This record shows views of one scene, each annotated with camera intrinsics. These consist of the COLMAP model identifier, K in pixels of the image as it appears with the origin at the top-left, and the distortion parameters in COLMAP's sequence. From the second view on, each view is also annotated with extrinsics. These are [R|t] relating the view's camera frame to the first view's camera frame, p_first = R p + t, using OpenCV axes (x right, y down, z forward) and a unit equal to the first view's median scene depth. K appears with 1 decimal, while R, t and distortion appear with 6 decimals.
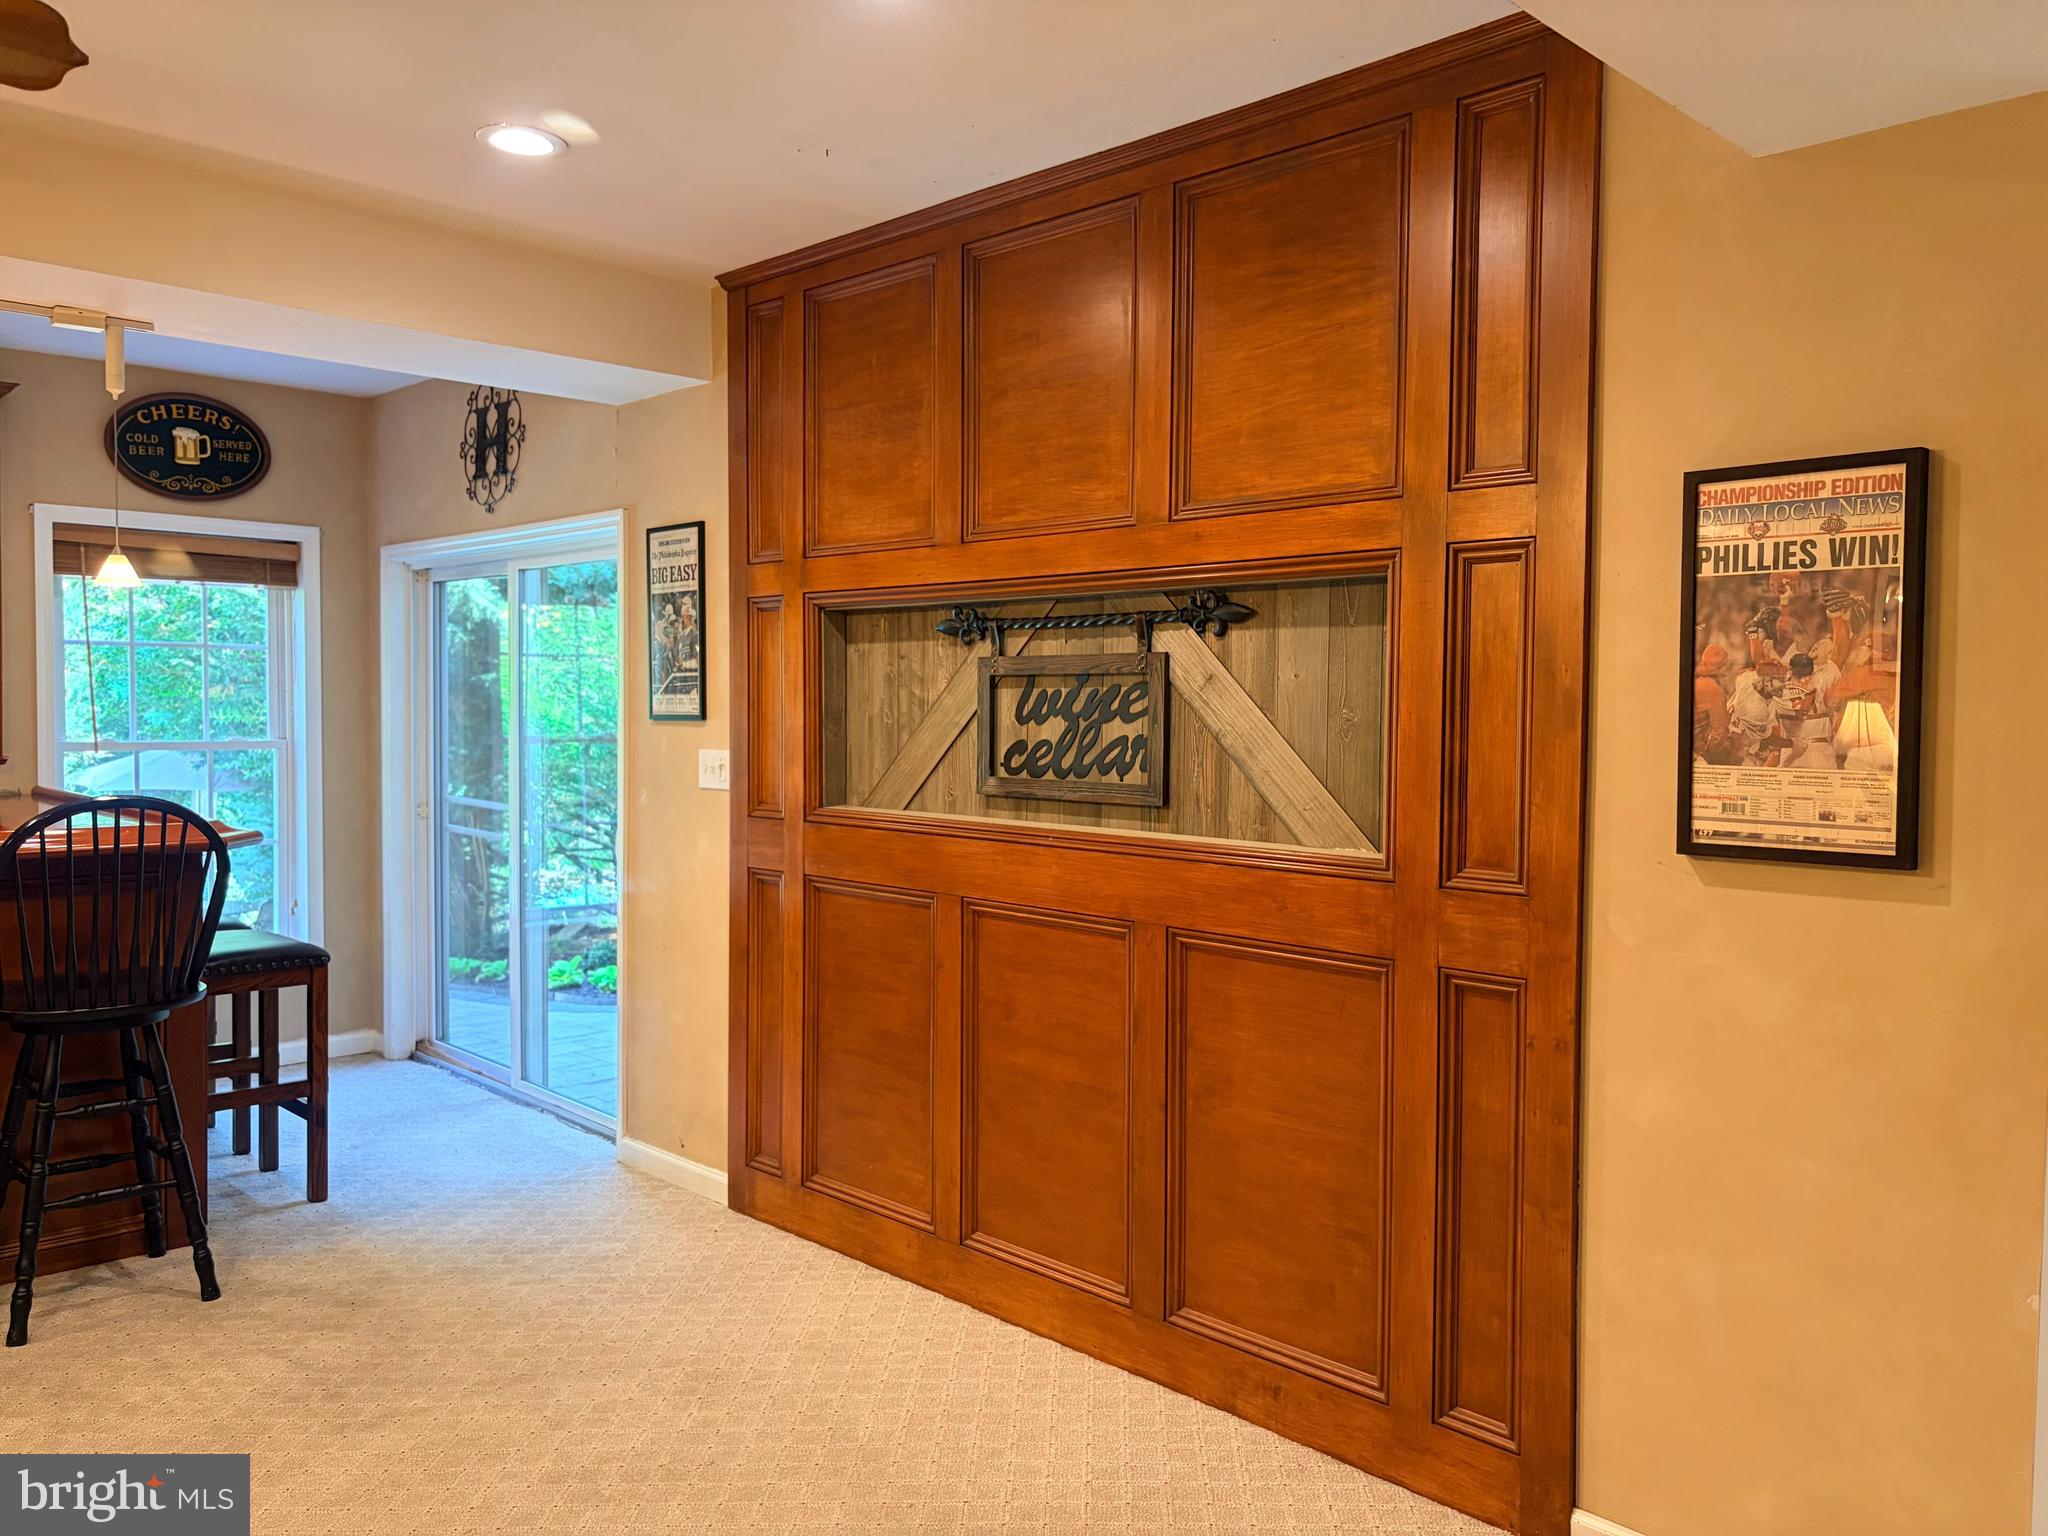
lens RADIAL K [[1566.8, 0, 1035.0], [0, 1566.8, 767.7], [0, 0, 1]] dist [0.043705, -0.023456]
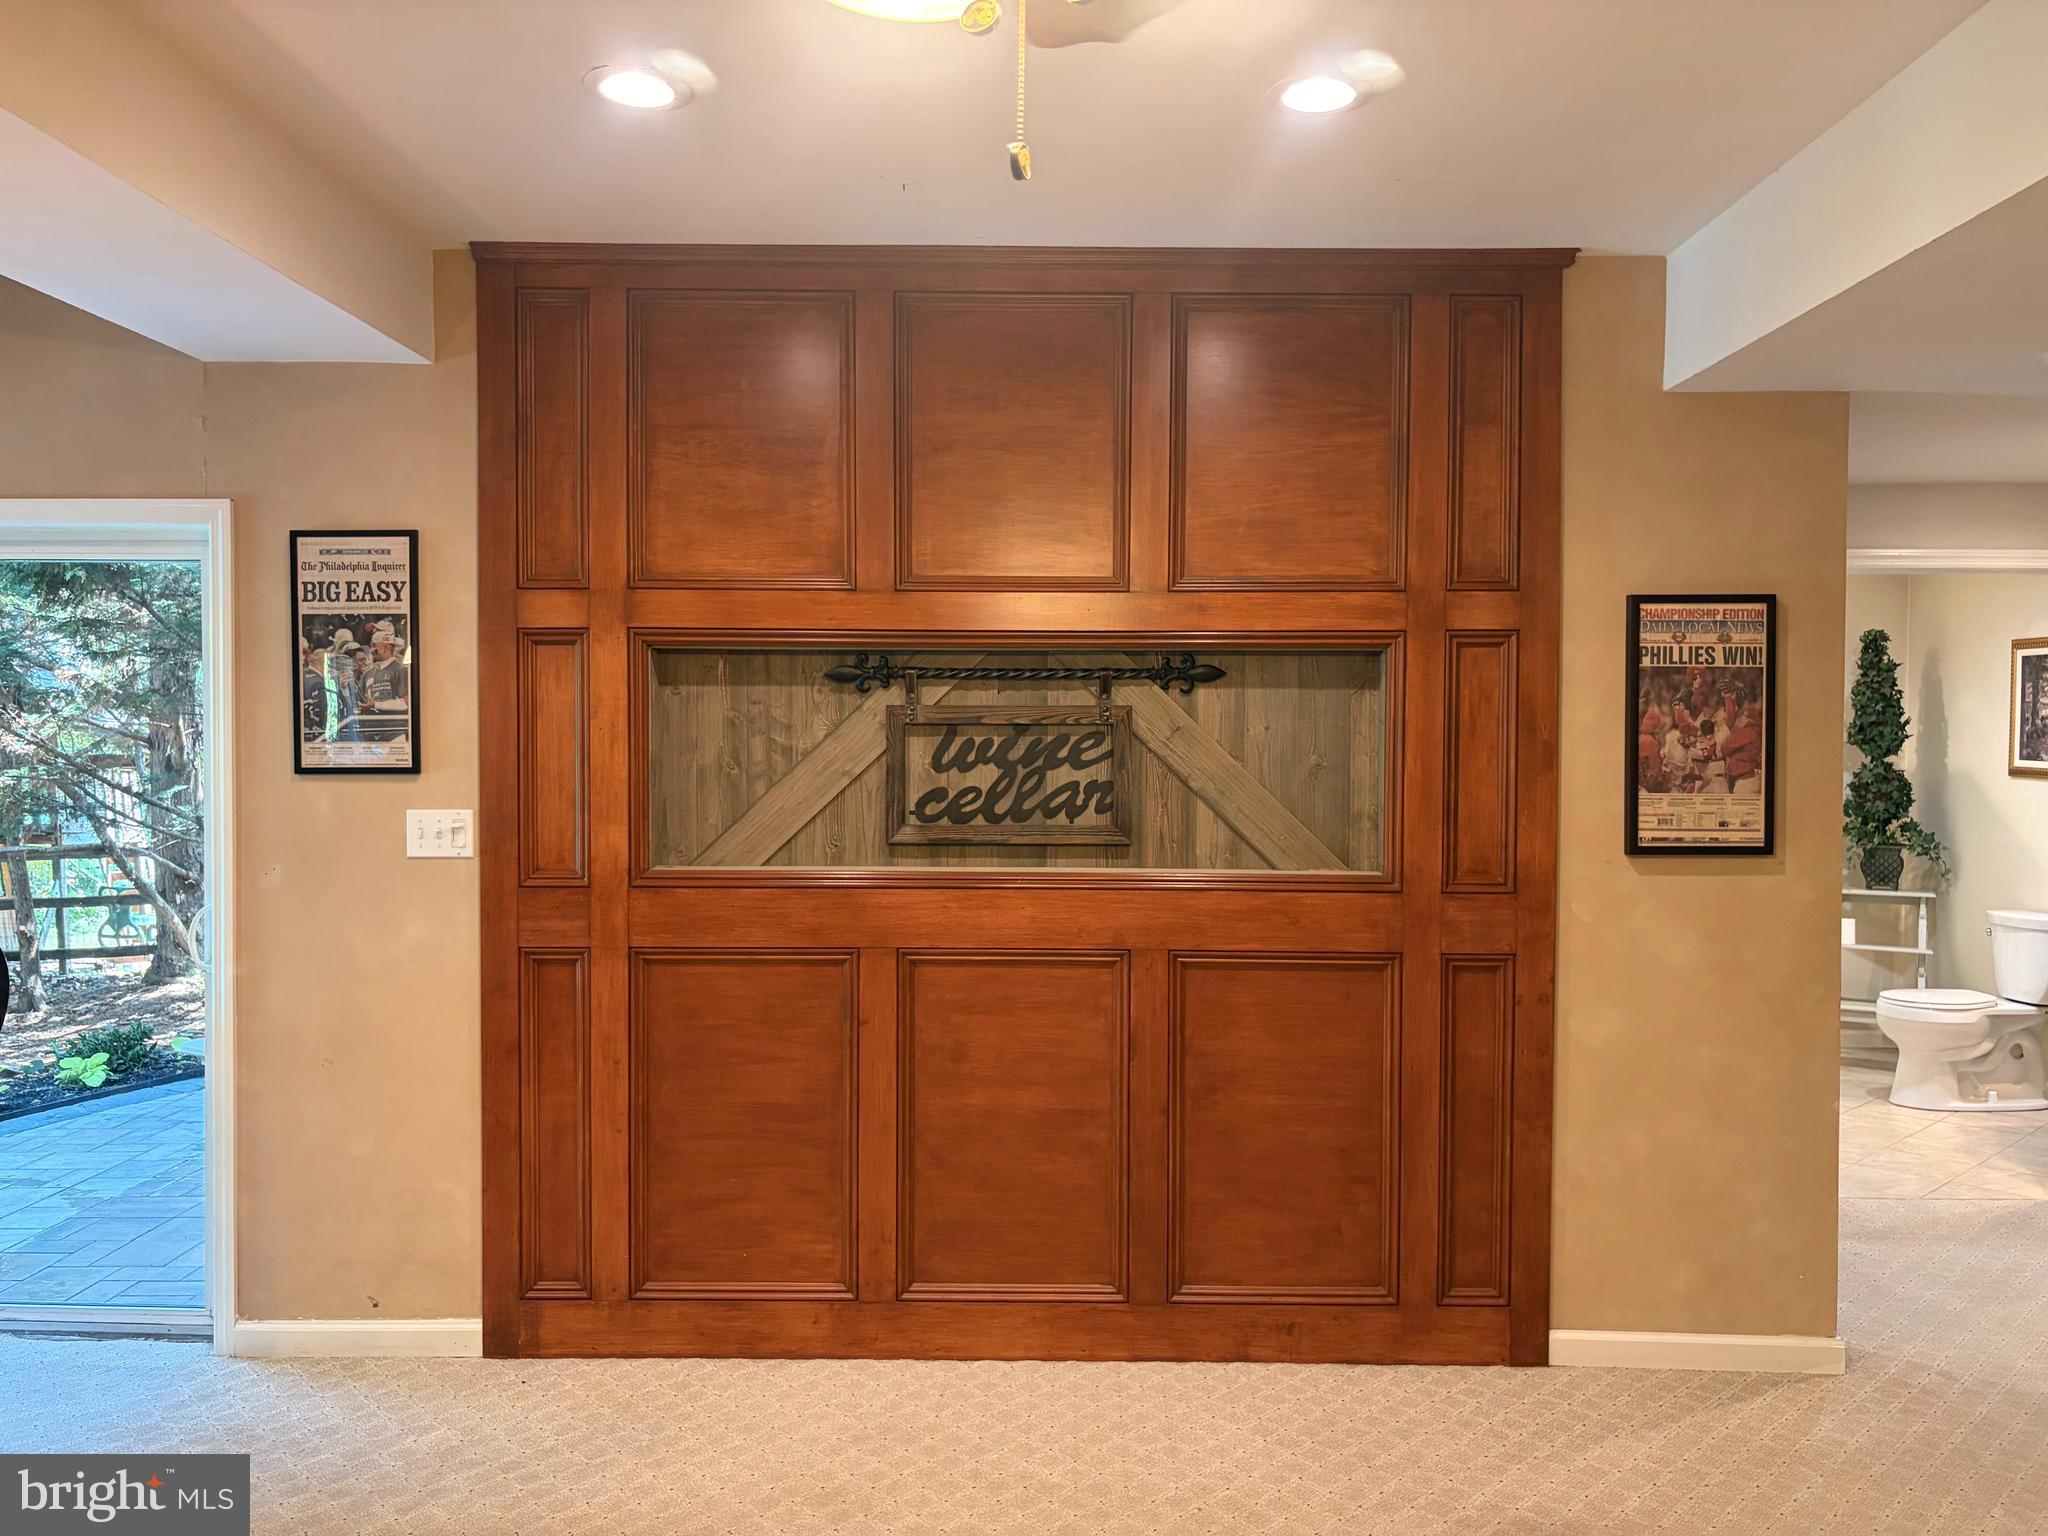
lens RADIAL K [[1566.8, 0, 1035.0], [0, 1566.8, 767.7], [0, 0, 1]] dist [0.043705, -0.023456]
pose [[0.711294, -0.023500, 0.702502, -0.738718], [0.030420, 0.999534, 0.002636, -0.034116], [-0.702236, 0.019496, 0.711677, 0.252904]]
